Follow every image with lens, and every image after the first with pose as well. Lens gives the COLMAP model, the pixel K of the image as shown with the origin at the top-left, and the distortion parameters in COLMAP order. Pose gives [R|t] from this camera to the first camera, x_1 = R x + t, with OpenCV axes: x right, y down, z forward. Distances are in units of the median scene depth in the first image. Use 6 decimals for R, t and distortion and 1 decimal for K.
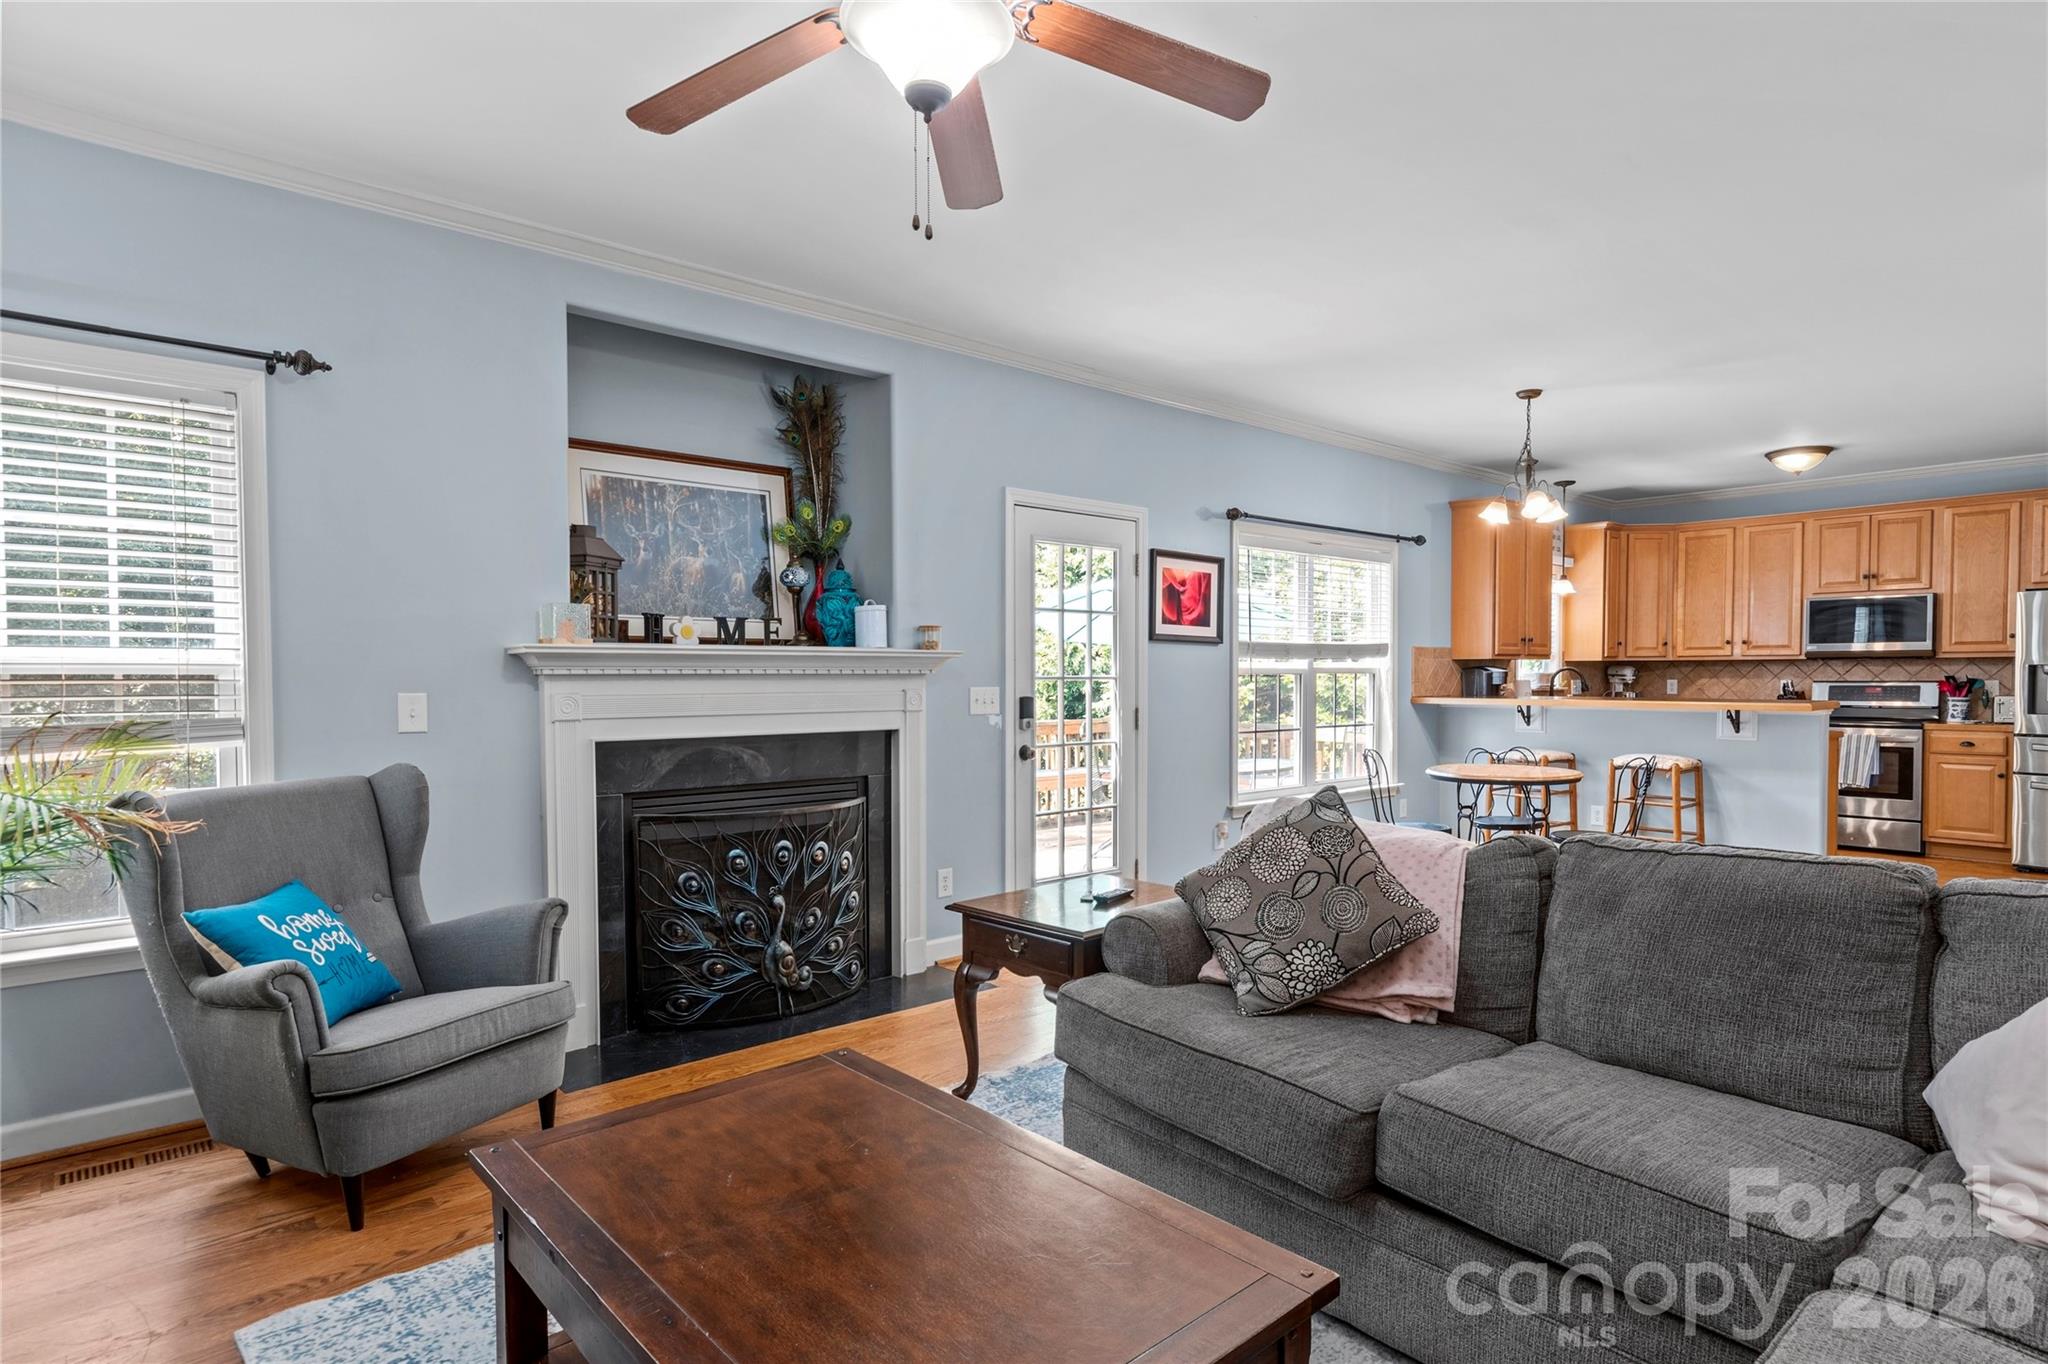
lens RADIAL K [[1119.6, 0, 1011.1], [0, 1119.6, 701.8], [0, 0, 1]] dist [-0.000573, 0.006417]
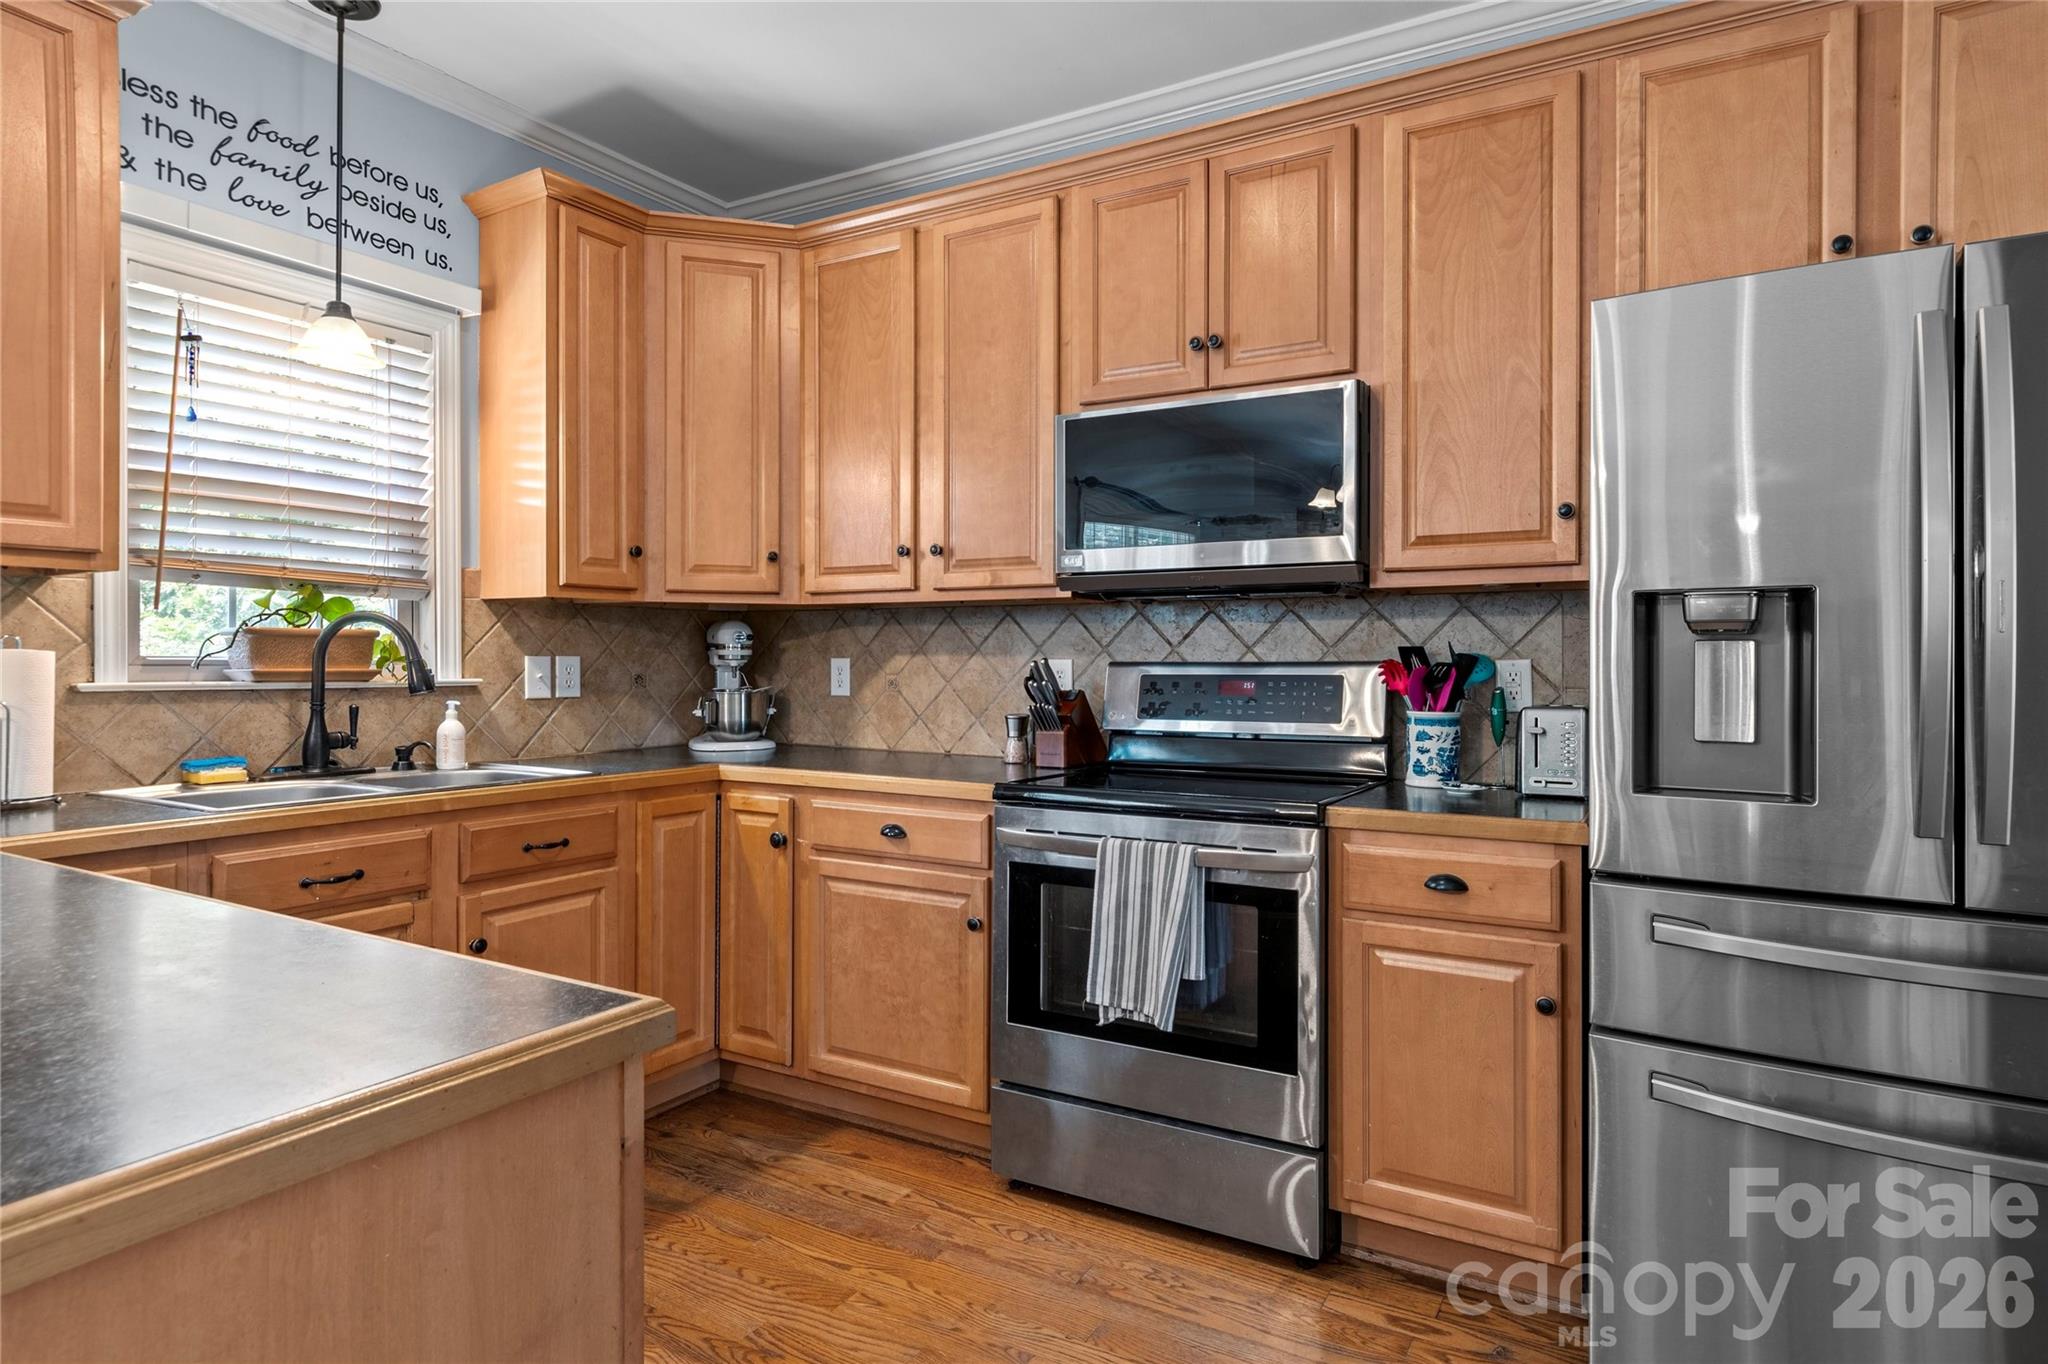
lens RADIAL K [[1119.6, 0, 1030.3], [0, 1119.6, 656.2], [0, 0, 1]] dist [-0.000573, 0.006417]
pose [[0.952131, 0.005443, 0.305643, 0.656445], [0.003302, 0.999600, -0.028086, -0.011796], [-0.305674, 0.027751, 0.951732, 0.752125]]
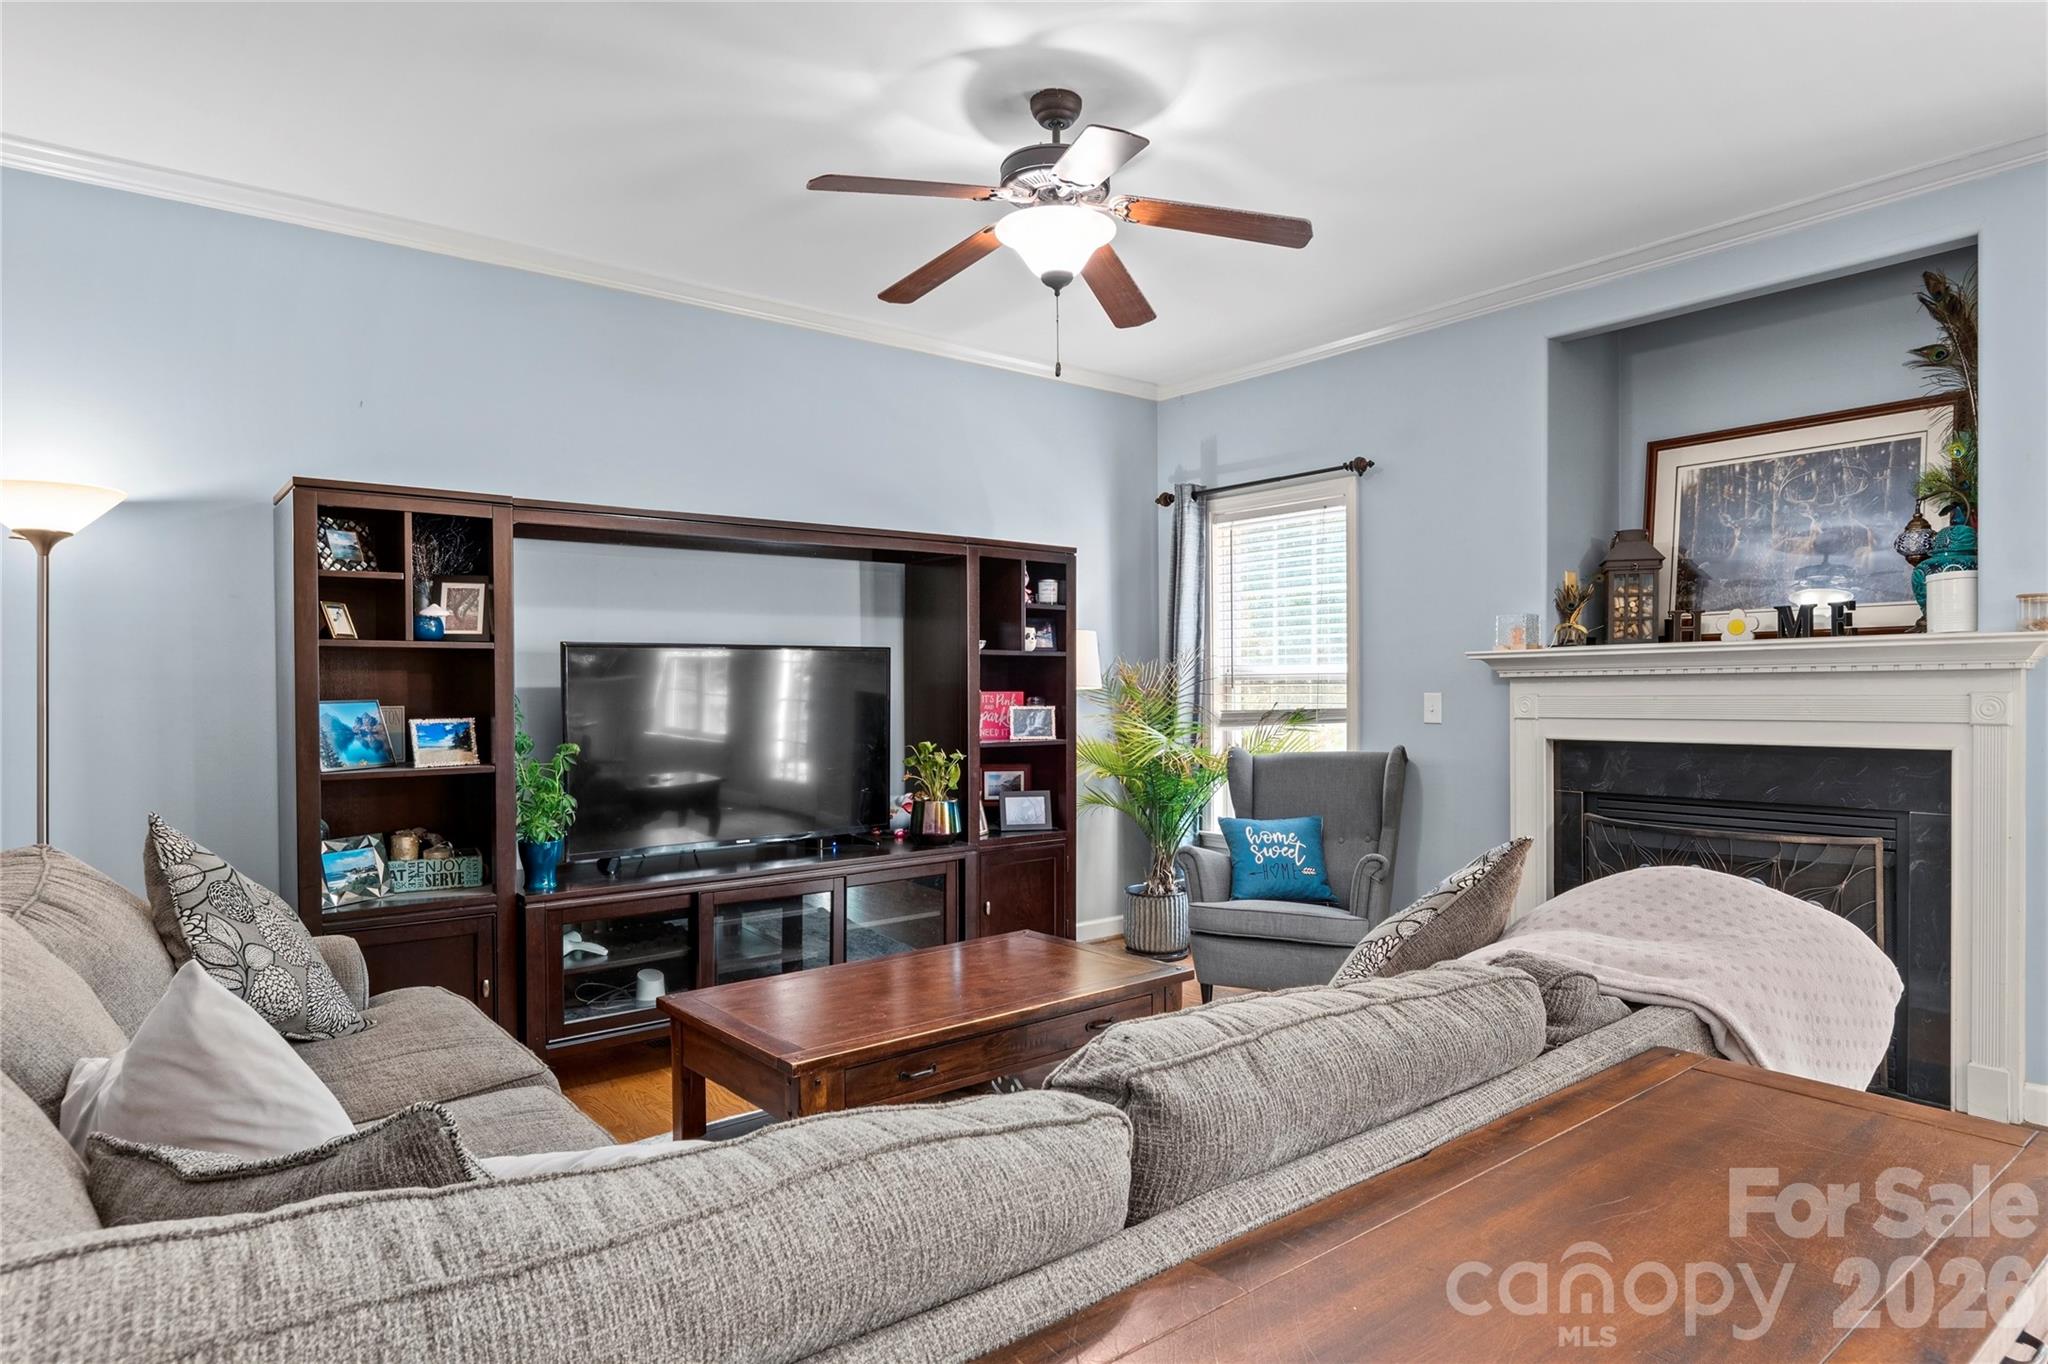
lens RADIAL K [[1181.5, 0, 1029.6], [0, 1181.5, 697.8], [0, 0, 1]] dist [-0.013747, 0.003930]
pose [[-0.056679, 0.007977, -0.998361, 0.407231], [-0.013330, 0.999873, 0.008746, -0.003891], [0.998303, 0.013804, -0.056565, 0.292237]]
